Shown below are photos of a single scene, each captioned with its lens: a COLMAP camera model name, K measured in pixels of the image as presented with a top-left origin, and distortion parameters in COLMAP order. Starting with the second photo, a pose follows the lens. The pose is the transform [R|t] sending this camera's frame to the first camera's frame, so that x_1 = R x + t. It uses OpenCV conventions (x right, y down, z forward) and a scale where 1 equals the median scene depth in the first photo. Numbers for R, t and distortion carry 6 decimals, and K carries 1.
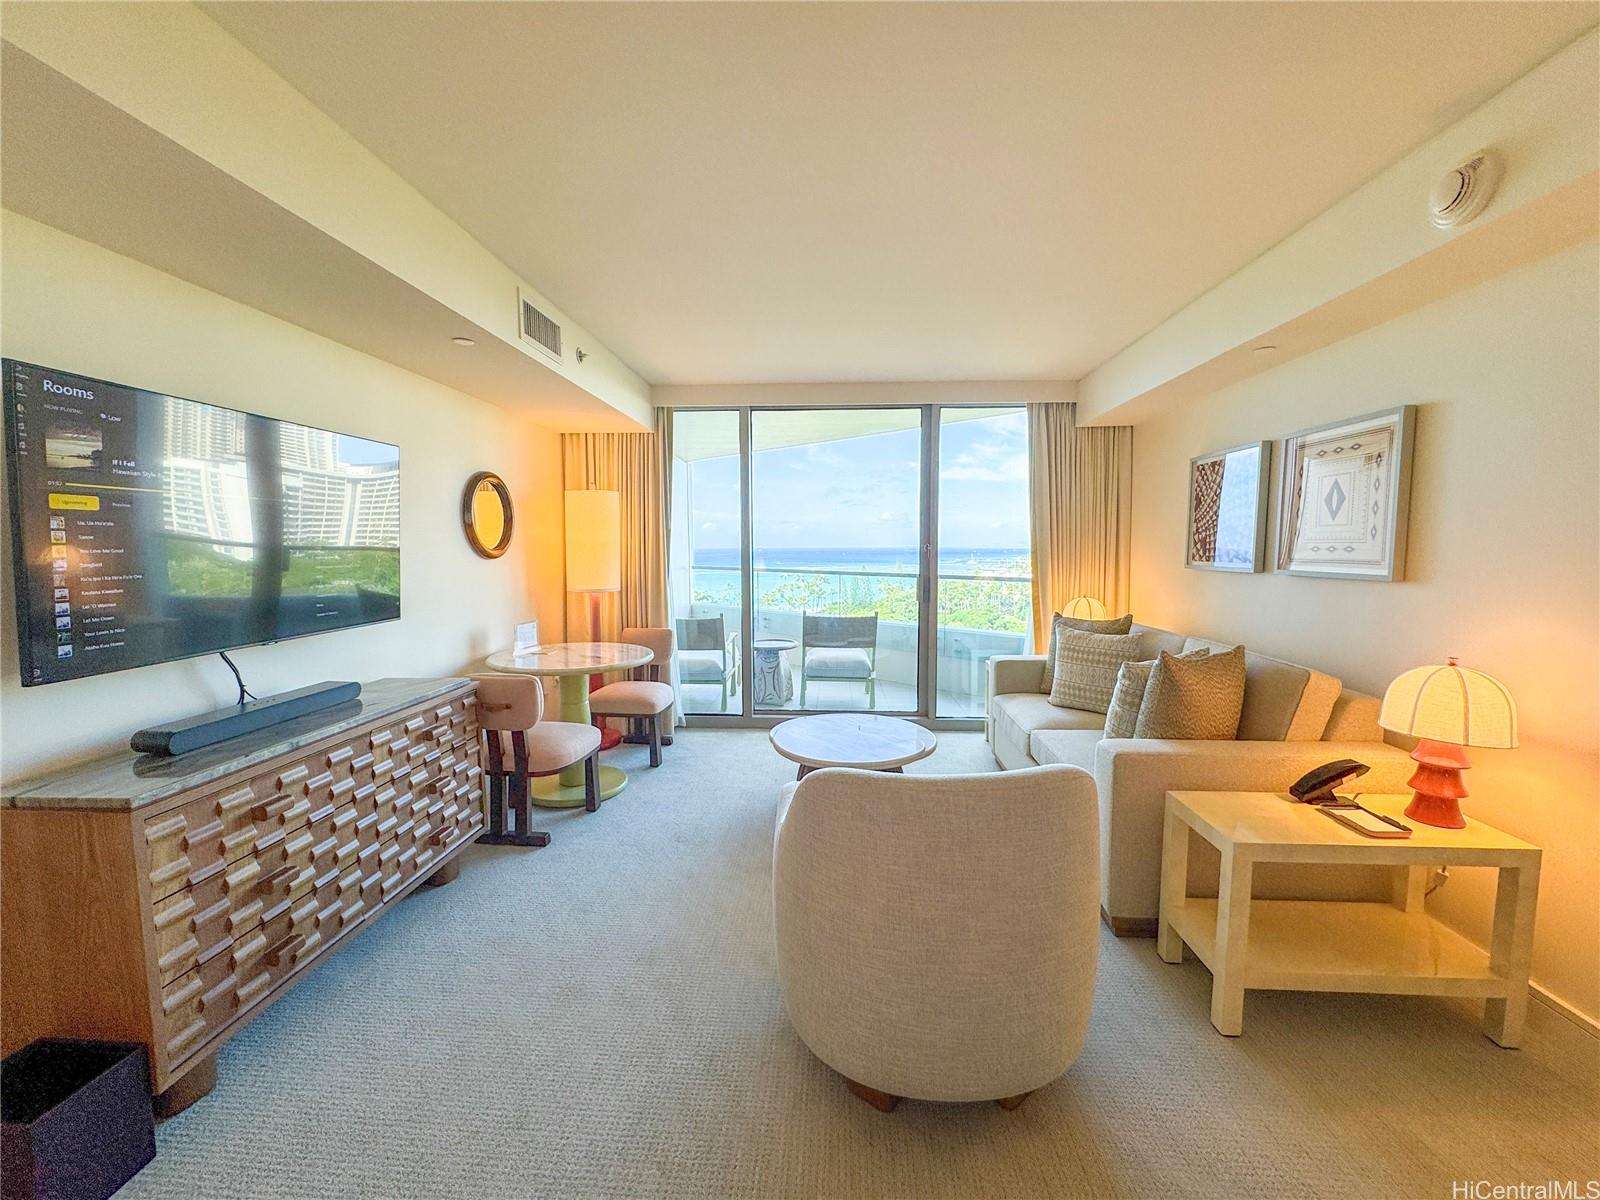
lens RADIAL K [[638.6, 0, 800.0], [0, 638.6, 600.0], [0, 0, 1]] dist [0.000317, -0.000051]
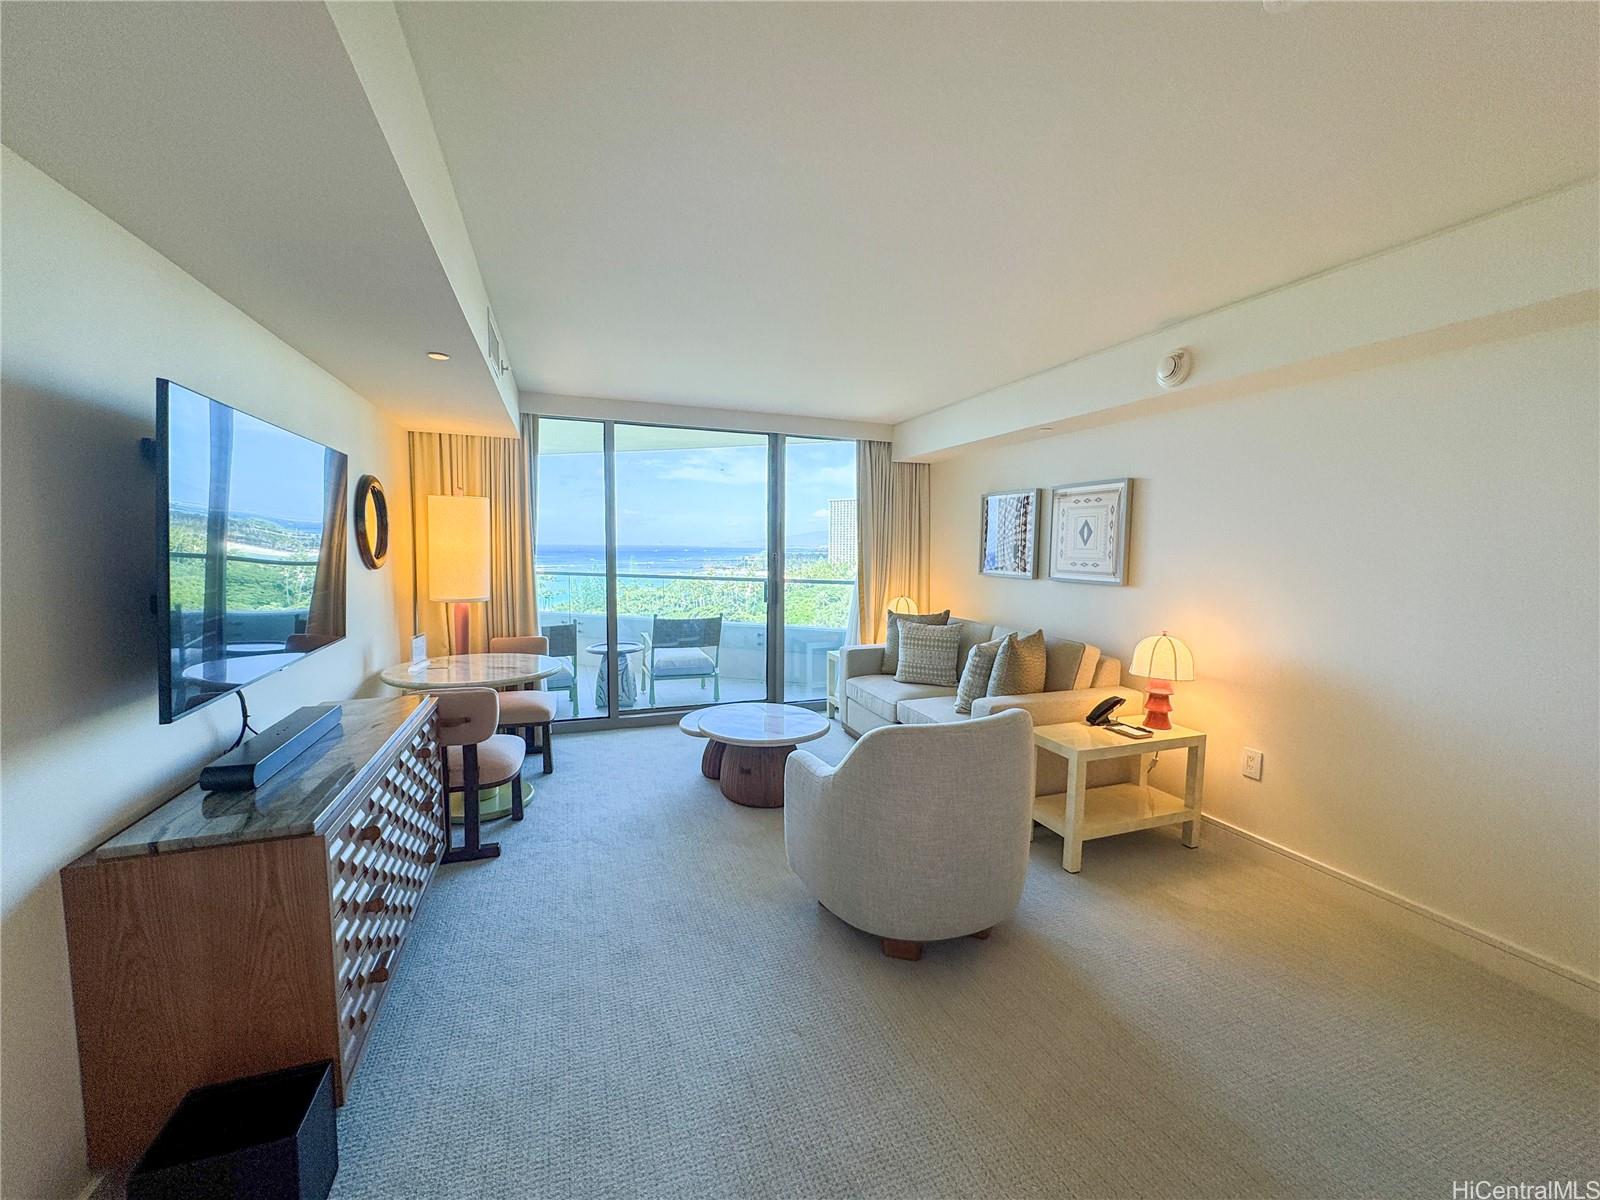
lens RADIAL K [[638.6, 0, 800.0], [0, 638.6, 600.0], [0, 0, 1]] dist [0.000317, -0.000051]
pose [[0.916474, -0.022309, 0.399472, -0.410674], [0.021310, 0.999749, 0.006941, -0.019249], [-0.399526, 0.002152, 0.916719, -0.136771]]
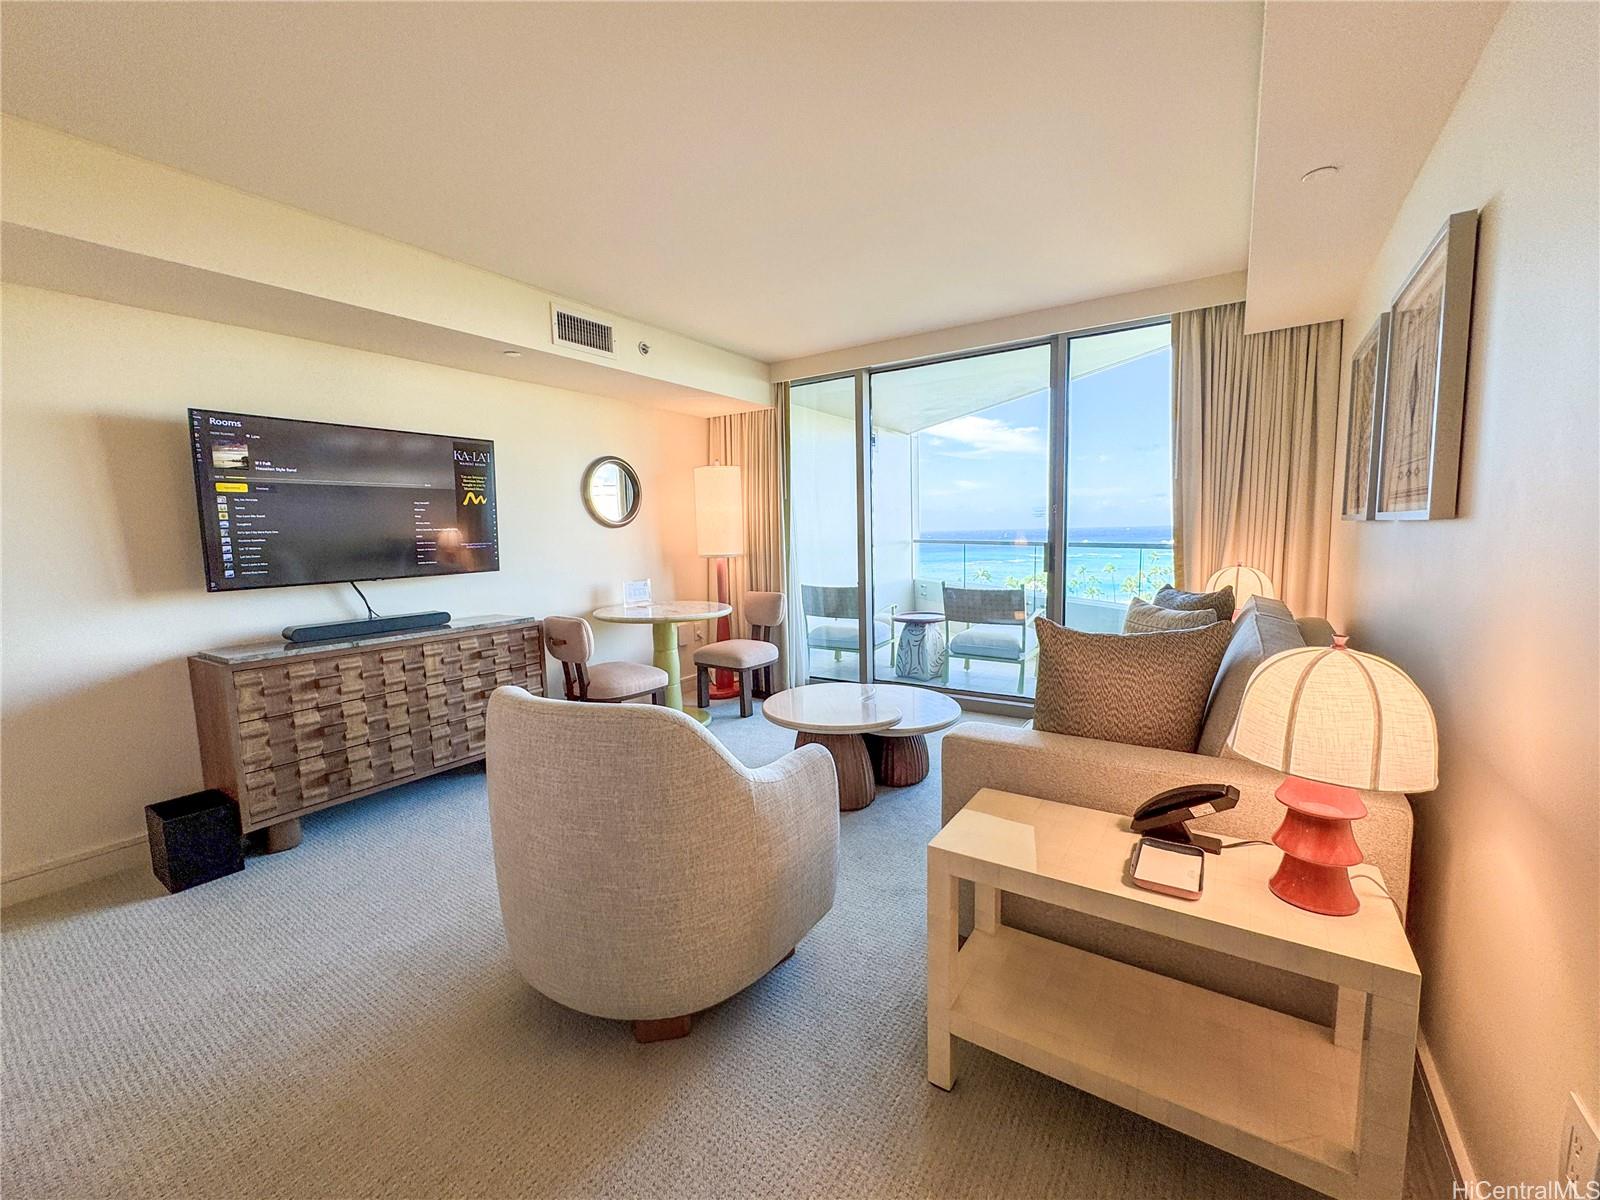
lens RADIAL K [[641.7, 0, 798.3], [0, 641.7, 598.5], [0, 0, 1]] dist [-0.002766, 0.002131]
pose [[0.860806, 0.036757, -0.507604, 0.636923], [-0.023365, 0.999191, 0.032731, 0.032072], [0.508397, -0.016315, 0.860969, 0.167041]]
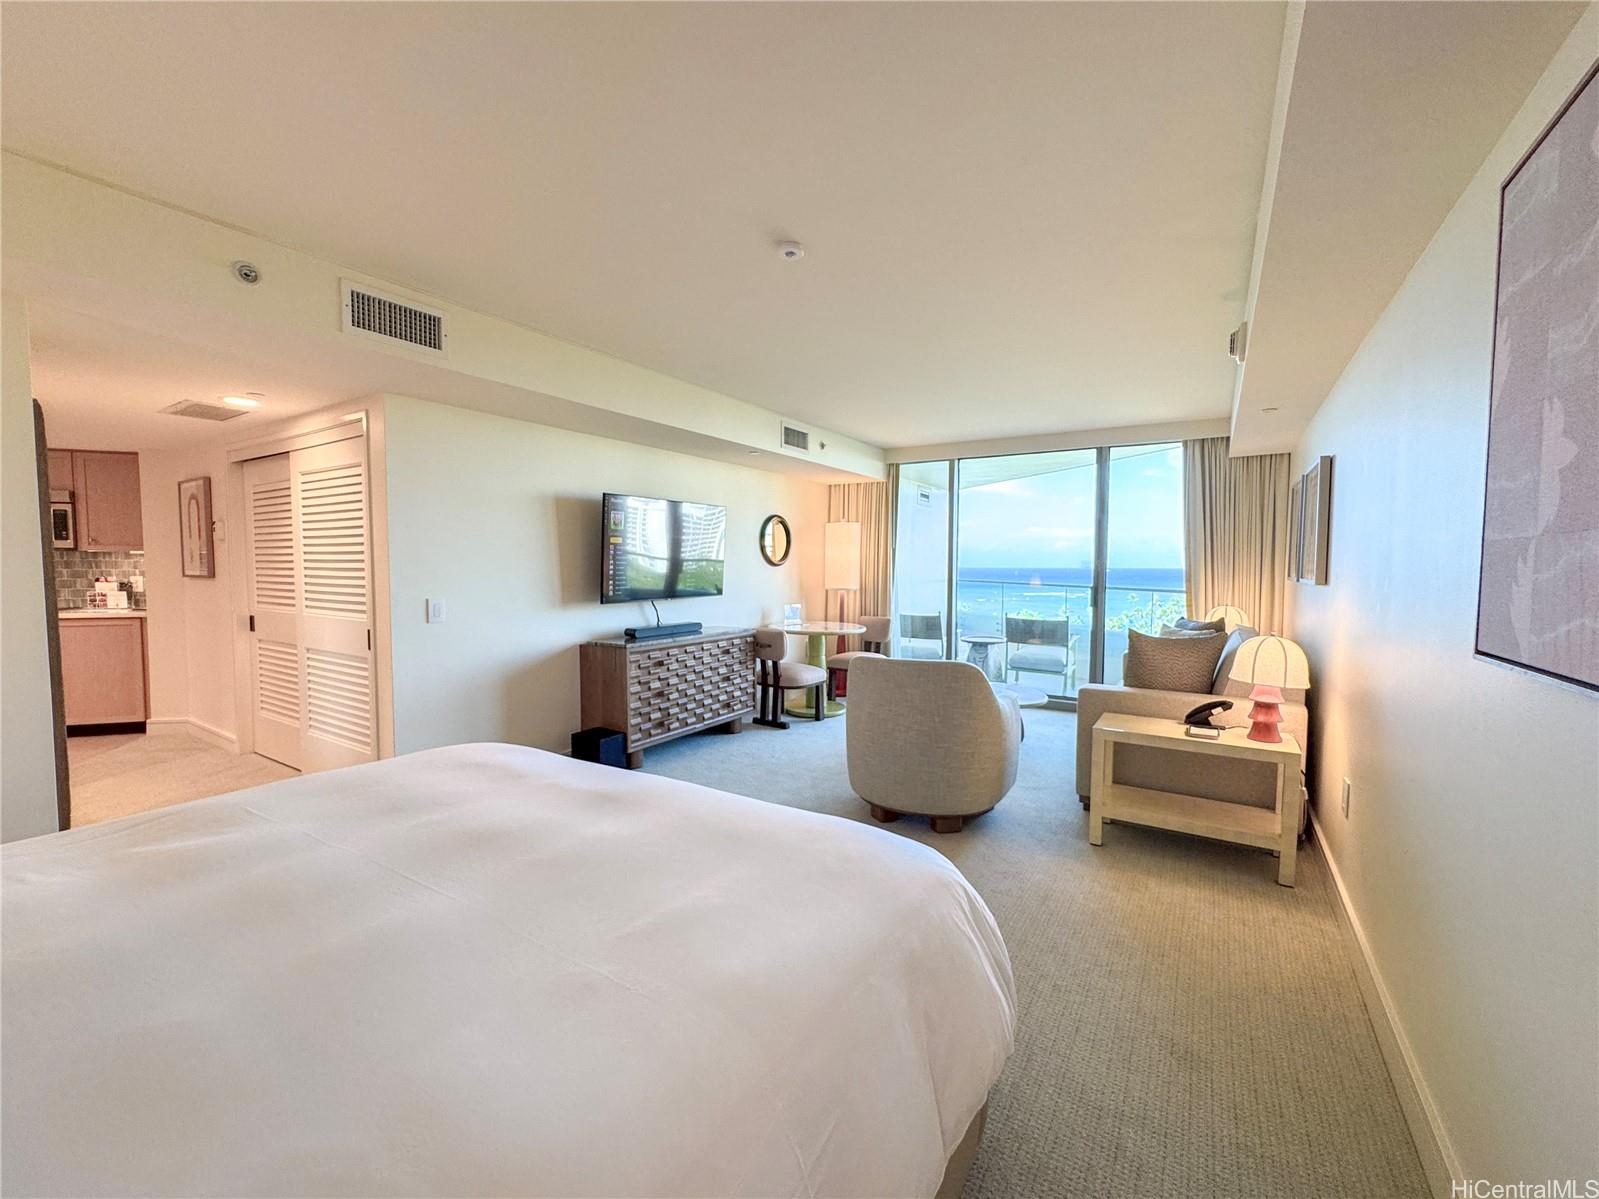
lens RADIAL K [[648.3, 0, 799.5], [0, 648.3, 599.5], [0, 0, 1]] dist [0.003634, 0.000055]
pose [[0.874752, 0.034981, -0.483306, 0.558918], [-0.049785, 0.998601, -0.017830, 0.070025], [0.482006, 0.039658, 0.875270, -0.642306]]
